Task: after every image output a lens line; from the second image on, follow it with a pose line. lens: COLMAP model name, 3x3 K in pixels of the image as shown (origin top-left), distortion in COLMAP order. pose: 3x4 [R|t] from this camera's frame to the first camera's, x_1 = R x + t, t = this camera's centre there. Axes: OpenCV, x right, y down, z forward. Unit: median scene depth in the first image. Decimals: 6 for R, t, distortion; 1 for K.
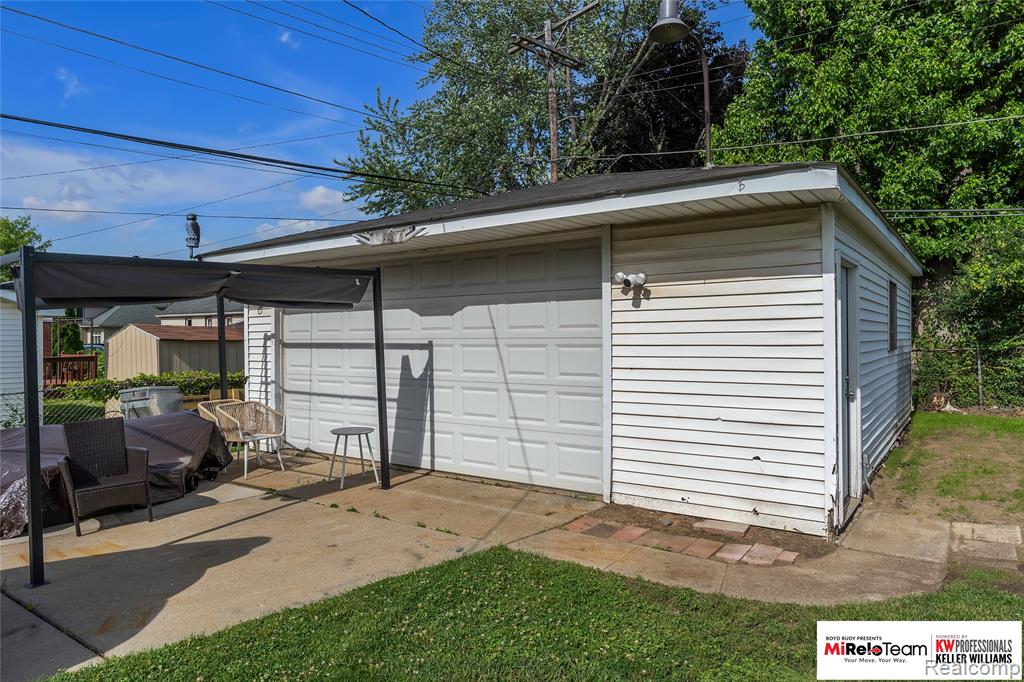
lens RADIAL K [[642.5, 0, 510.6], [0, 642.5, 341.3], [0, 0, 1]] dist [-0.002298, -0.001420]
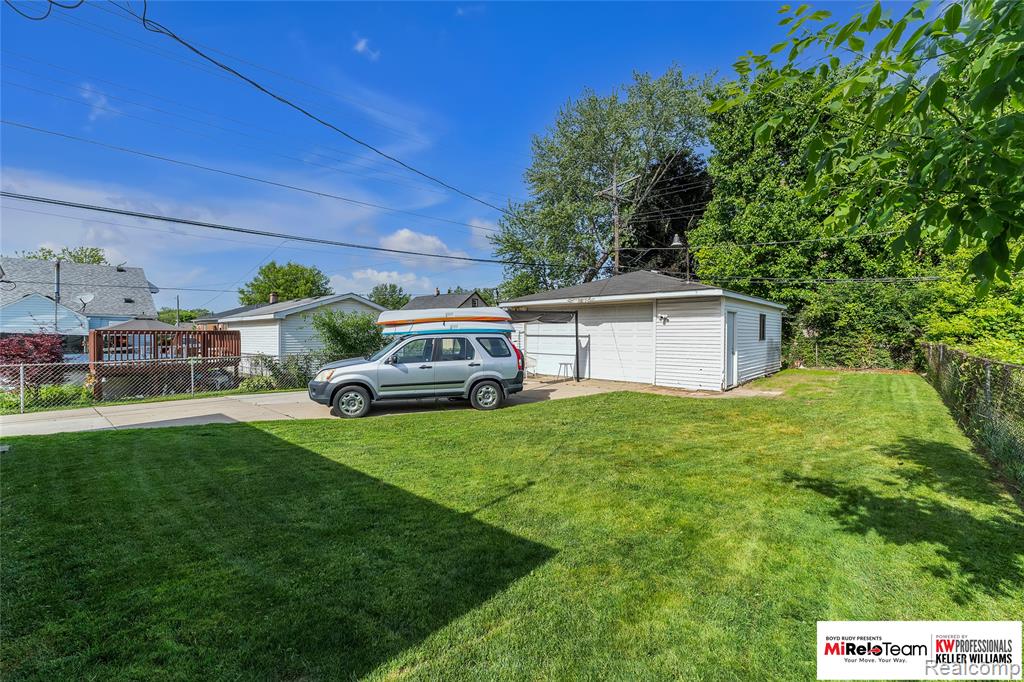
lens RADIAL K [[424.0, 0, 513.1], [0, 424.0, 332.8], [0, 0, 1]] dist [-0.000048, 0.000089]
pose [[0.993692, 0.012731, -0.111423, -0.244410], [-0.013544, 0.999887, -0.006544, 0.009697], [0.111327, 0.008012, 0.993752, -0.915081]]
